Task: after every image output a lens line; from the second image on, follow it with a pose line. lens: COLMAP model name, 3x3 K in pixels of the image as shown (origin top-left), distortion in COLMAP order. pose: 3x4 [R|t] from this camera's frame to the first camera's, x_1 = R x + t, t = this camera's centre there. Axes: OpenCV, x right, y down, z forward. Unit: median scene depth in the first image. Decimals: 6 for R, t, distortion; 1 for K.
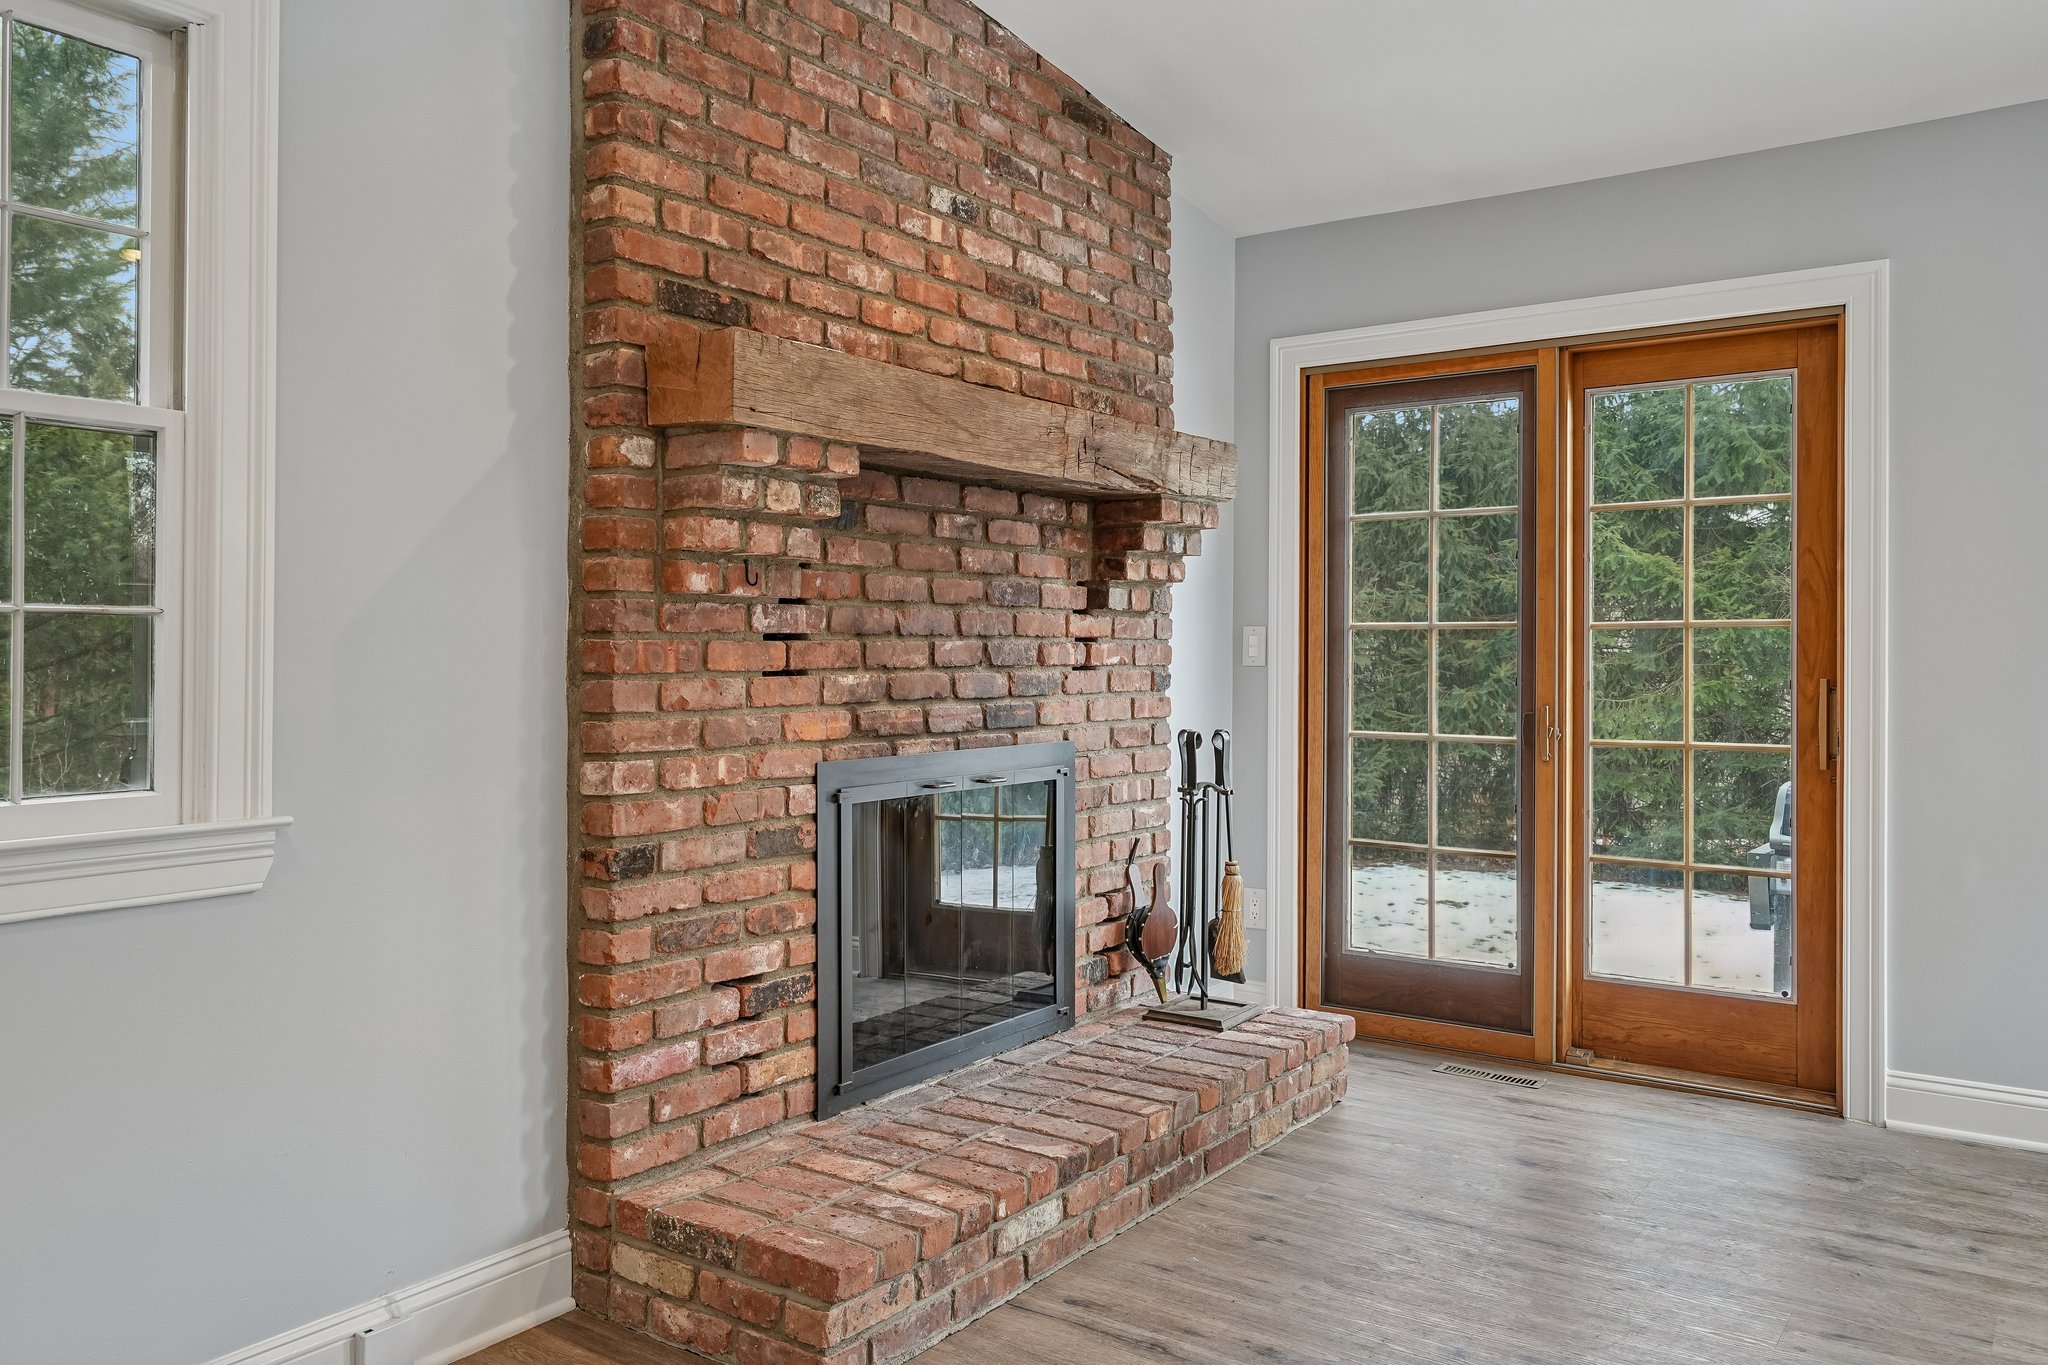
lens RADIAL K [[1520.4, 0, 1064.4], [0, 1520.4, 609.5], [0, 0, 1]] dist [0.003039, 0.003939]
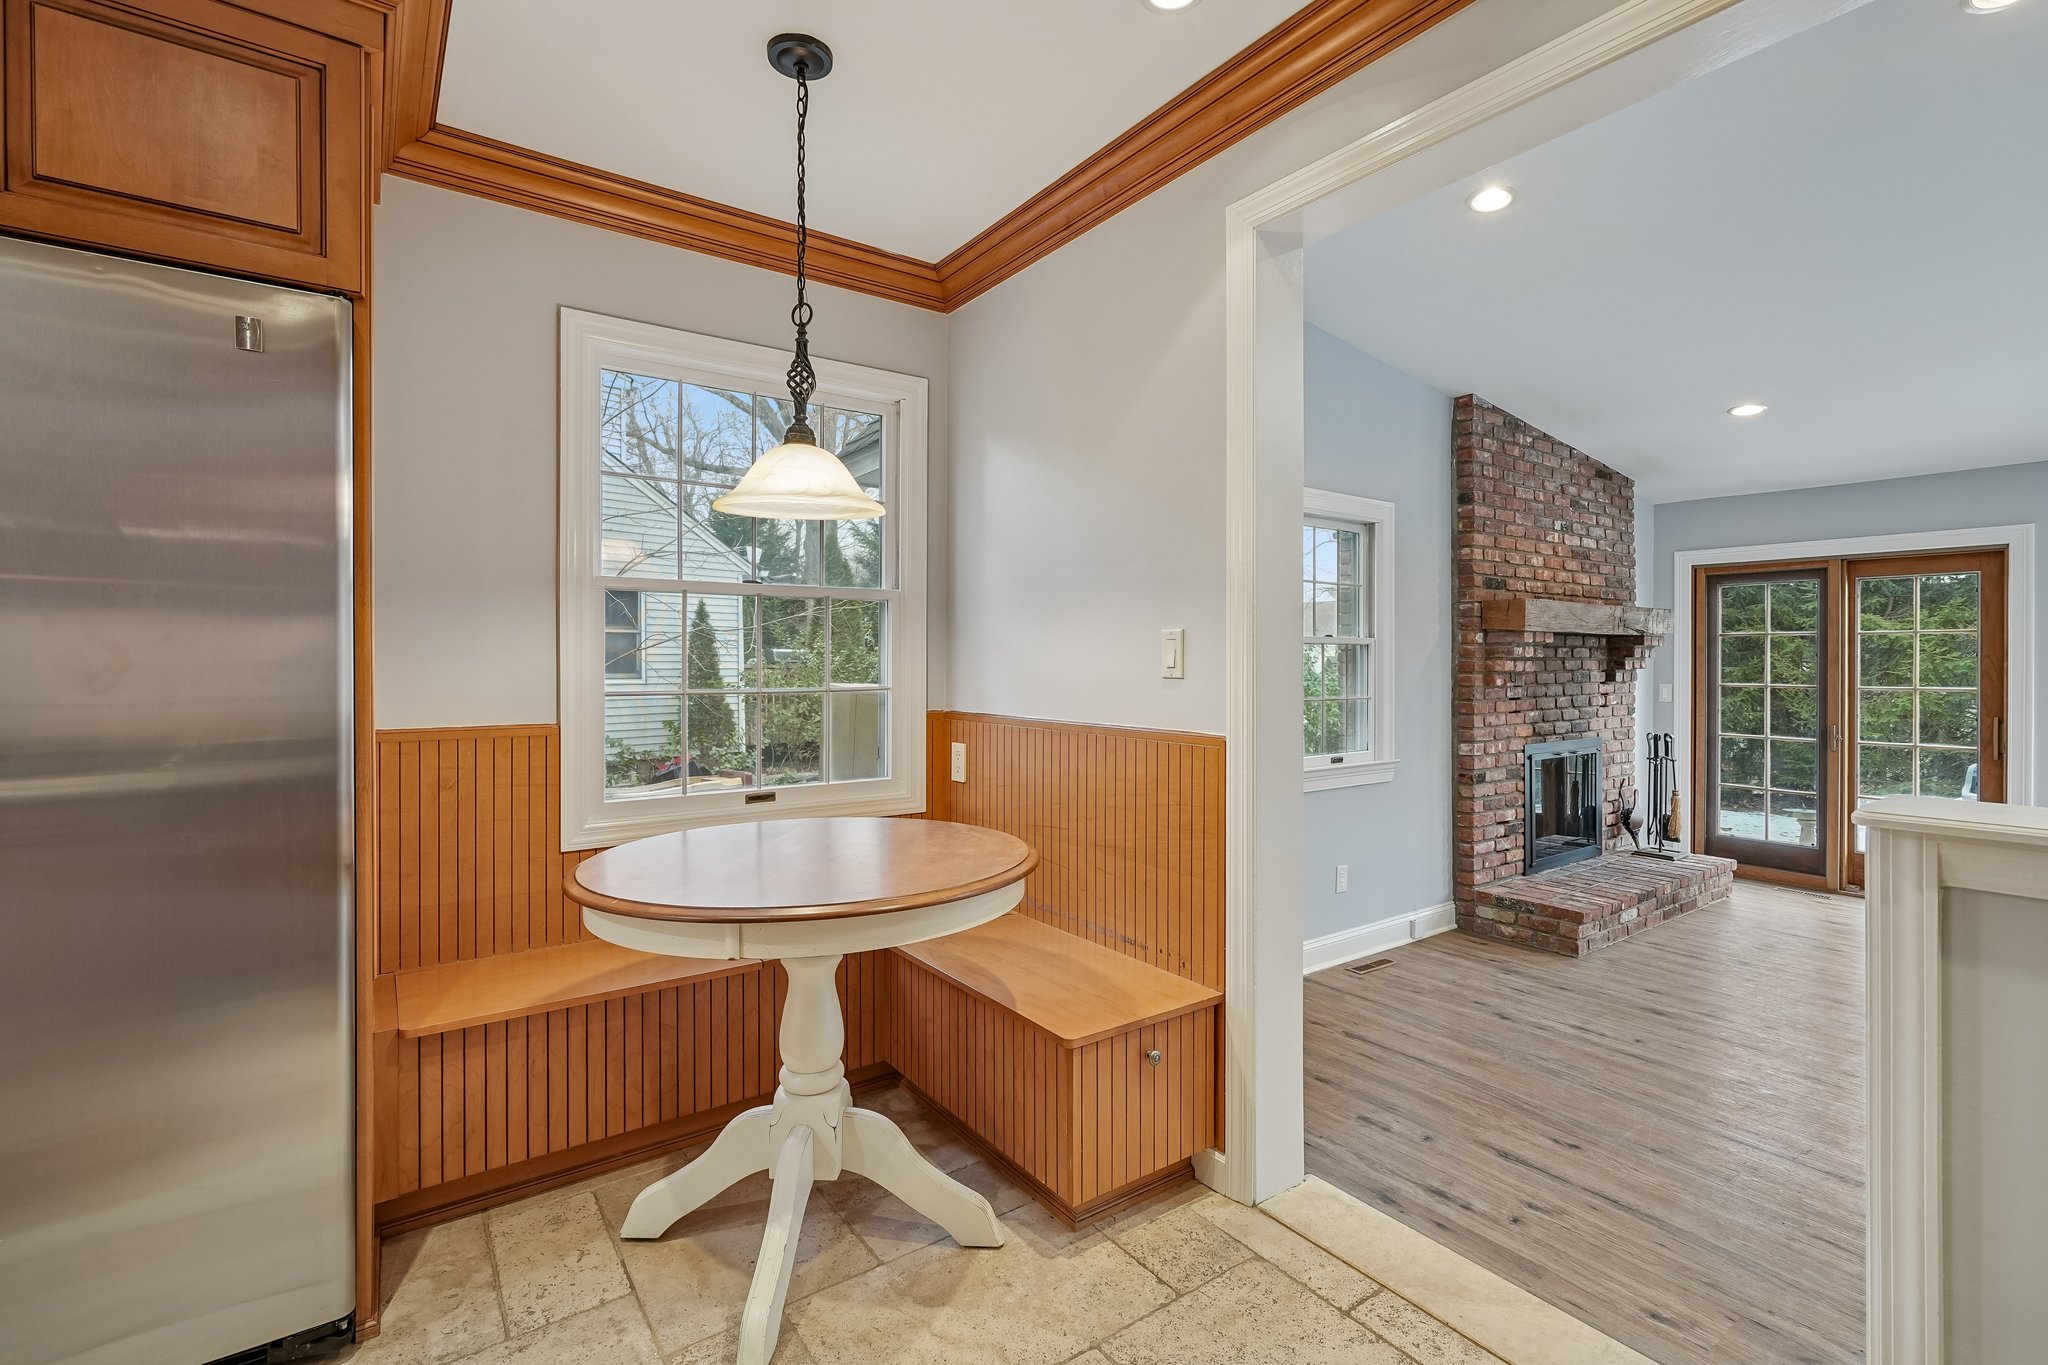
lens RADIAL K [[931.5, 0, 1048.9], [0, 931.5, 644.0], [0, 0, 1]] dist [-0.011938, 0.002371]
pose [[0.941896, -0.004608, -0.335873, -0.371329], [0.008074, 0.999928, 0.008923, -0.092763], [0.335808, -0.011116, 0.941865, -0.774868]]
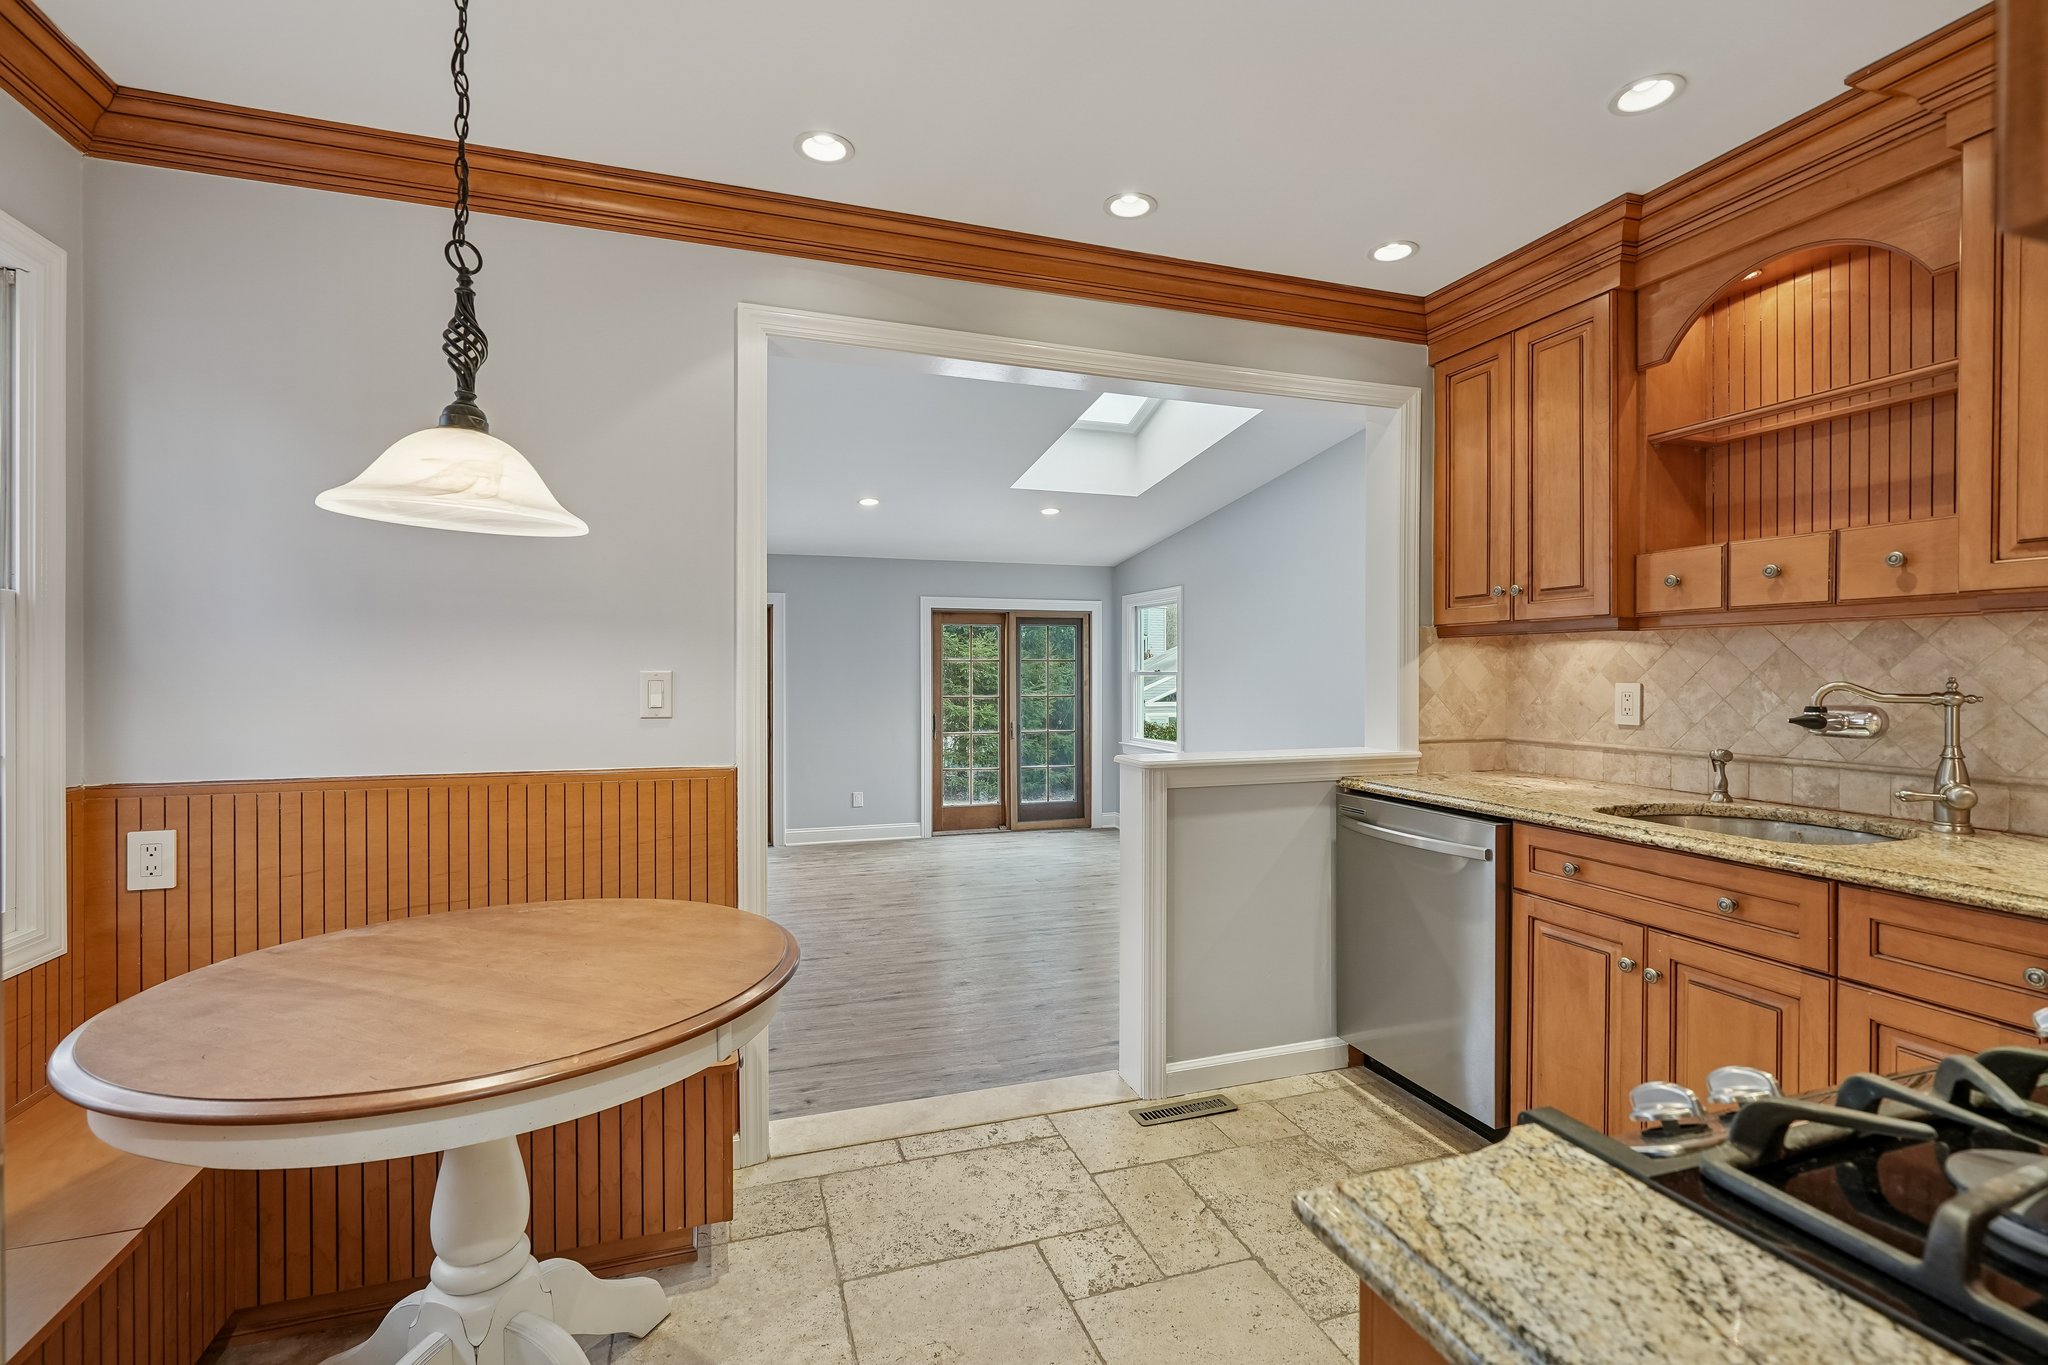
lens RADIAL K [[931.5, 0, 998.3], [0, 931.5, 652.0], [0, 0, 1]] dist [-0.011938, 0.002371]
pose [[0.618102, 0.014950, 0.785956, -0.914566], [-0.021520, 0.999766, -0.002093, -0.115270], [-0.785803, -0.015620, 0.618279, -0.743176]]
